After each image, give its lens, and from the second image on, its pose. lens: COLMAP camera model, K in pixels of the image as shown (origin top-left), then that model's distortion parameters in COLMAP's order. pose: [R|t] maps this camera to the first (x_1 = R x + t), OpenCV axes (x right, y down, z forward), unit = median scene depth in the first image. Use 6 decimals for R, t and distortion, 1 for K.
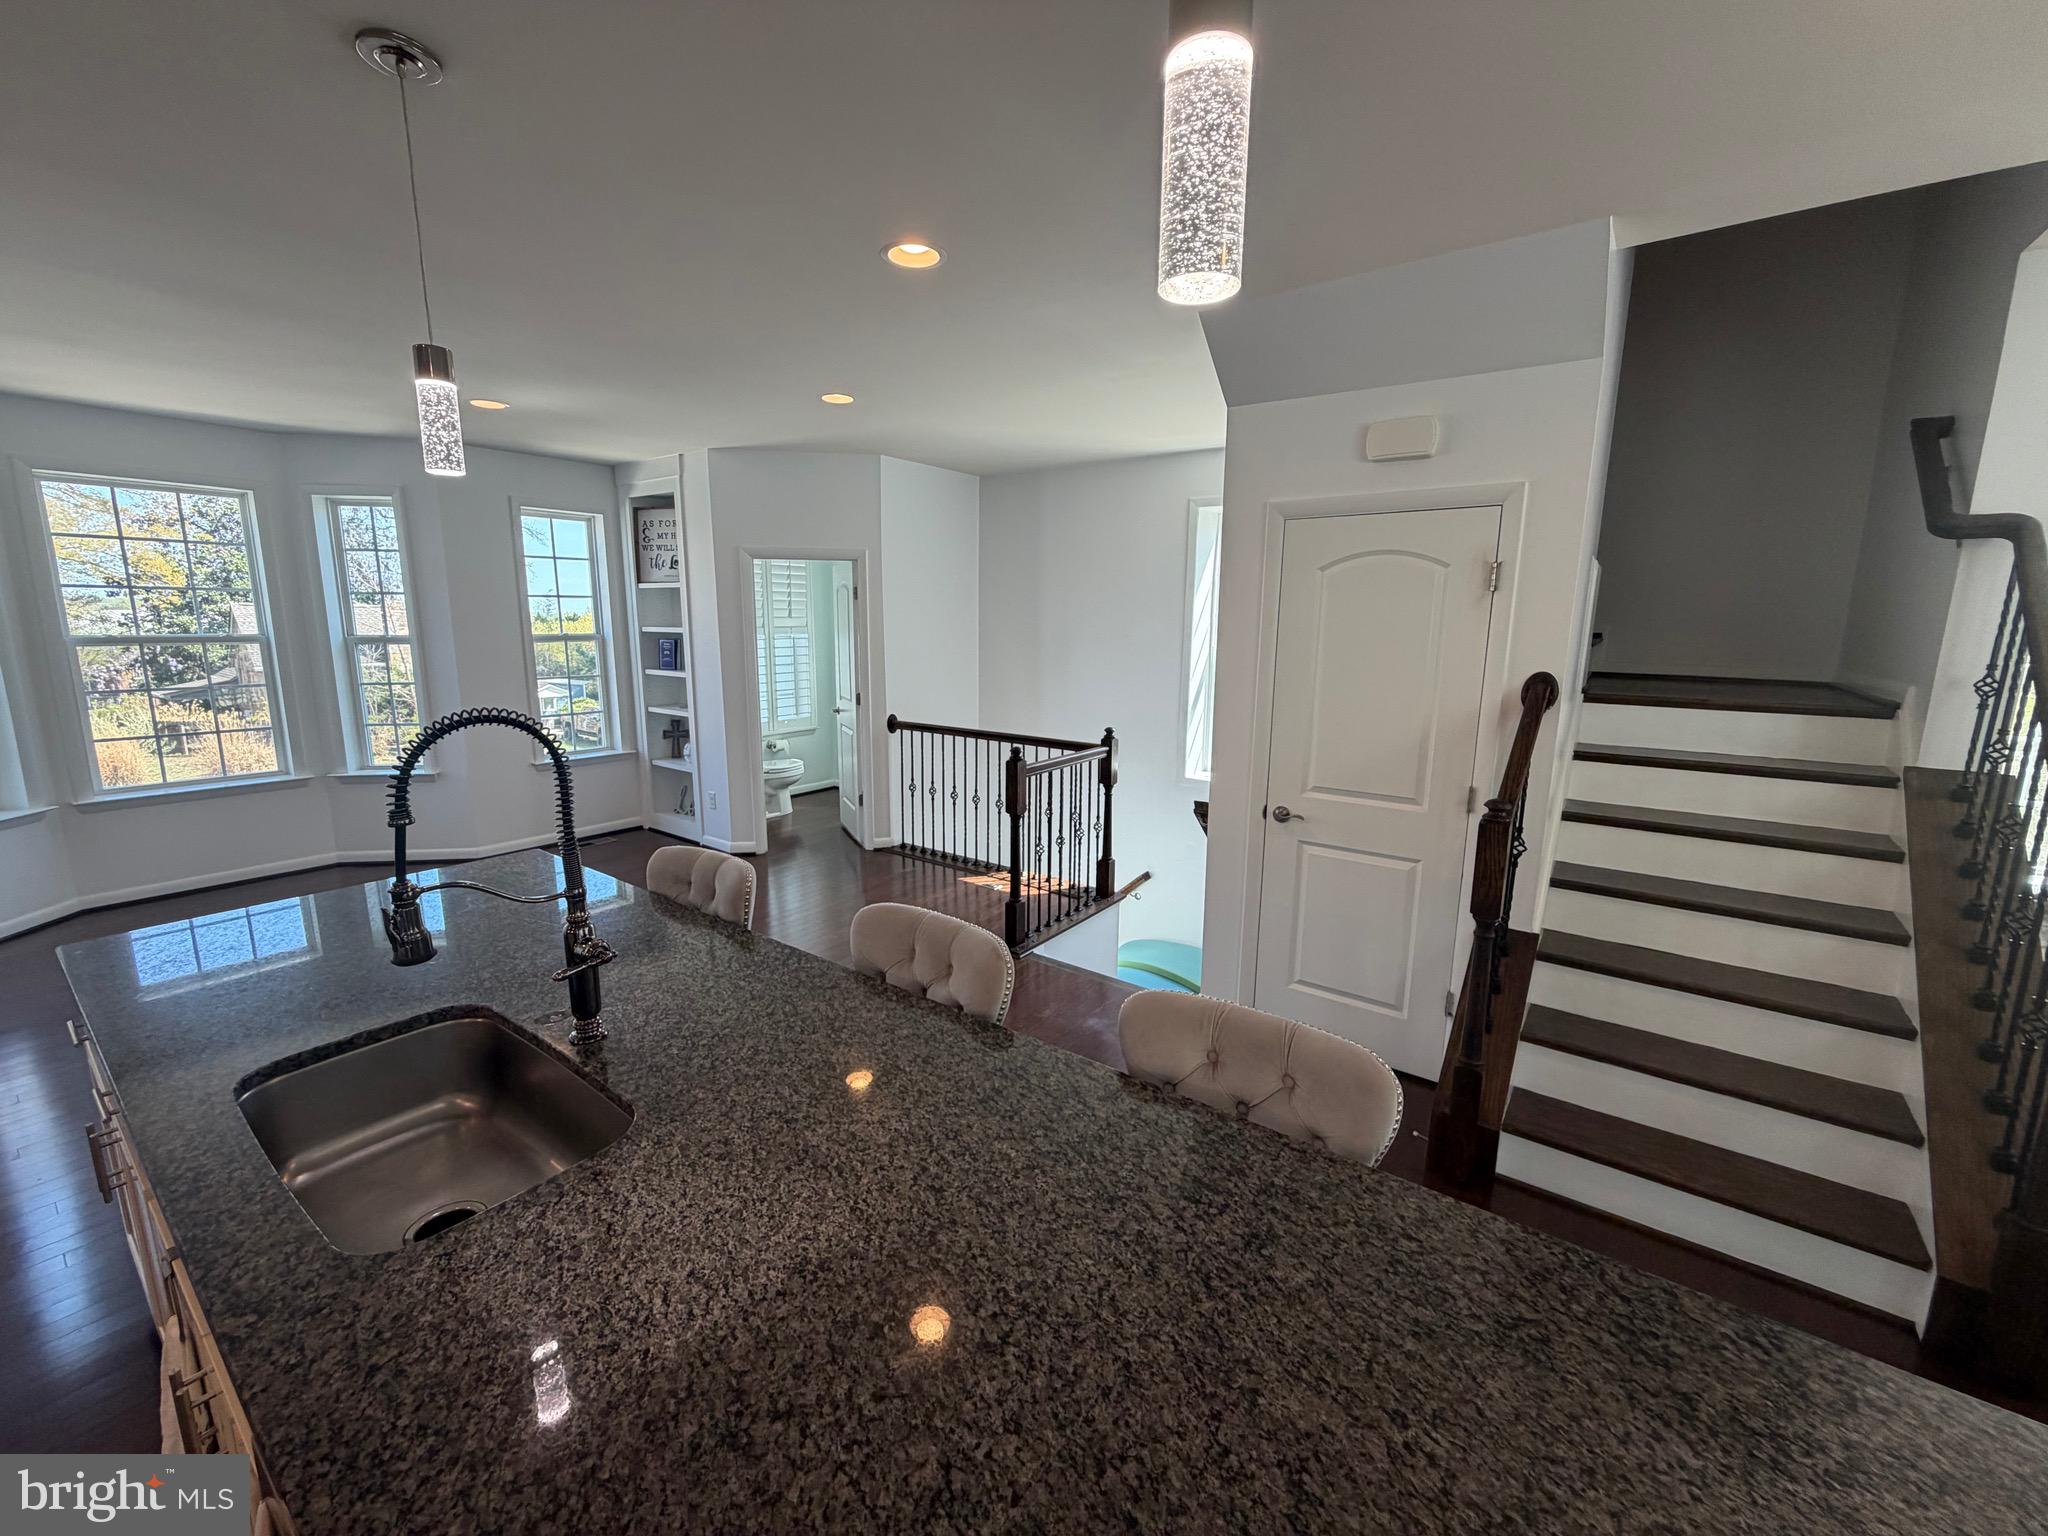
lens RADIAL K [[819.2, 0, 1019.7], [0, 819.2, 764.8], [0, 0, 1]] dist [-0.000031, 0.000171]
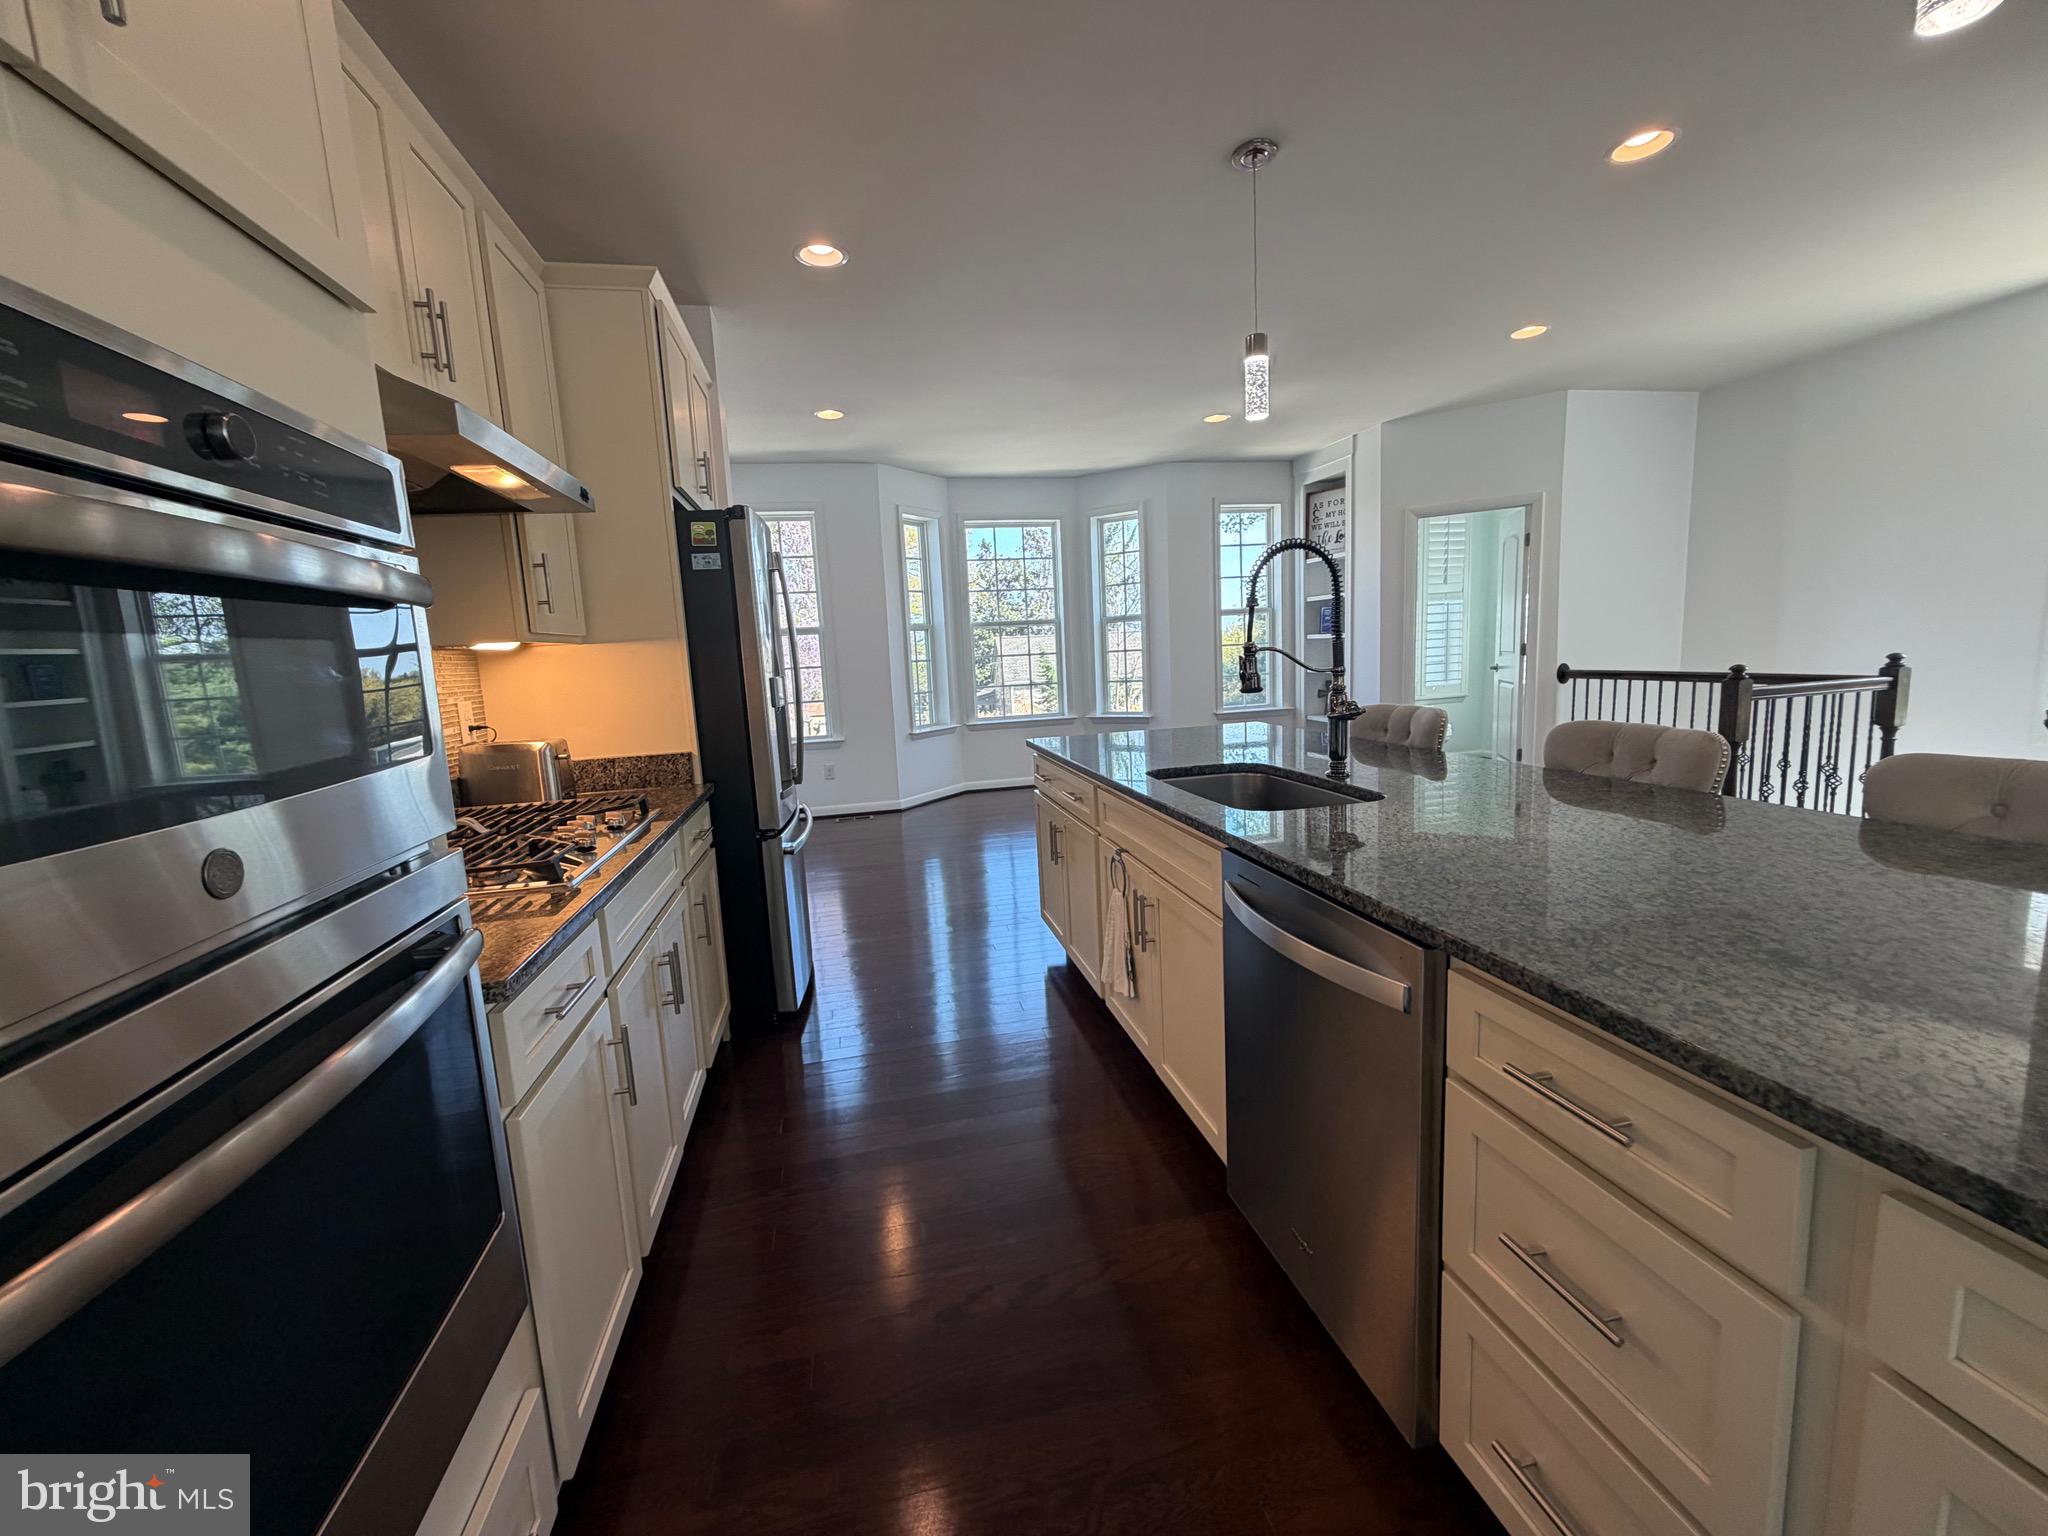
lens RADIAL K [[819.2, 0, 1017.9], [0, 819.2, 765.9], [0, 0, 1]] dist [-0.000031, 0.000171]
pose [[0.750370, 0.047538, -0.659306, 0.000819], [-0.060147, 0.998183, 0.003518, 0.172166], [0.658275, 0.037016, 0.751867, -0.227834]]
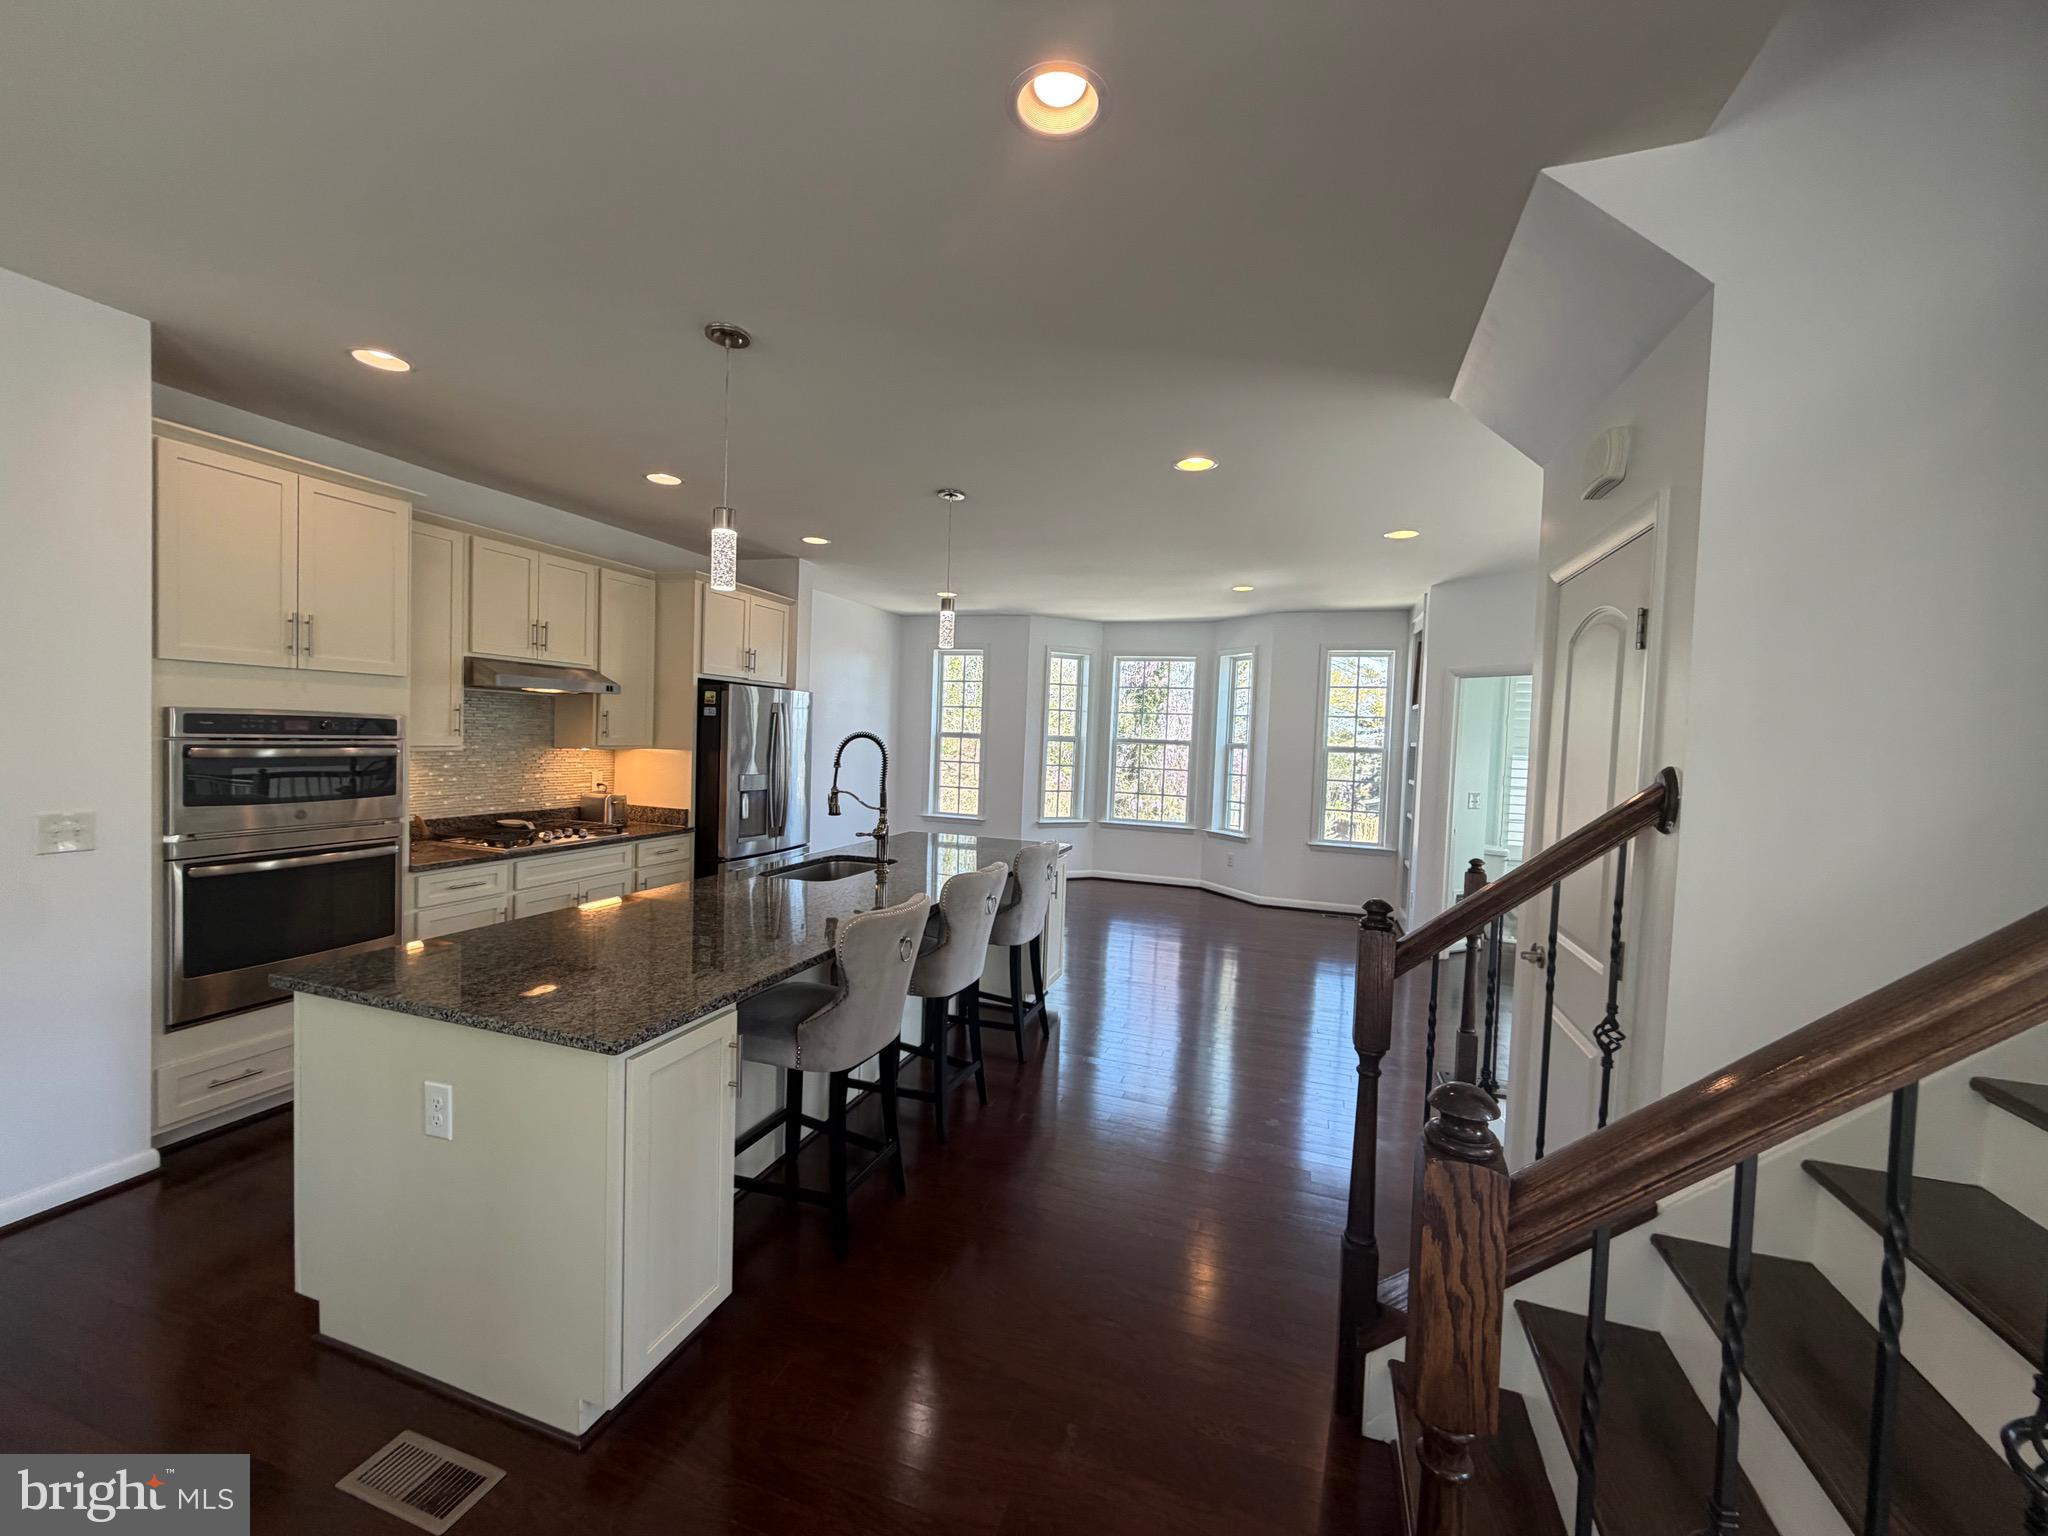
lens RADIAL K [[819.2, 0, 1020.7], [0, 819.2, 765.9], [0, 0, 1]] dist [-0.000031, 0.000171]
pose [[0.307232, 0.040689, -0.950764, 0.930680], [-0.201454, 0.979223, -0.023191, 0.000707], [0.930067, 0.198660, 0.309045, 0.287332]]
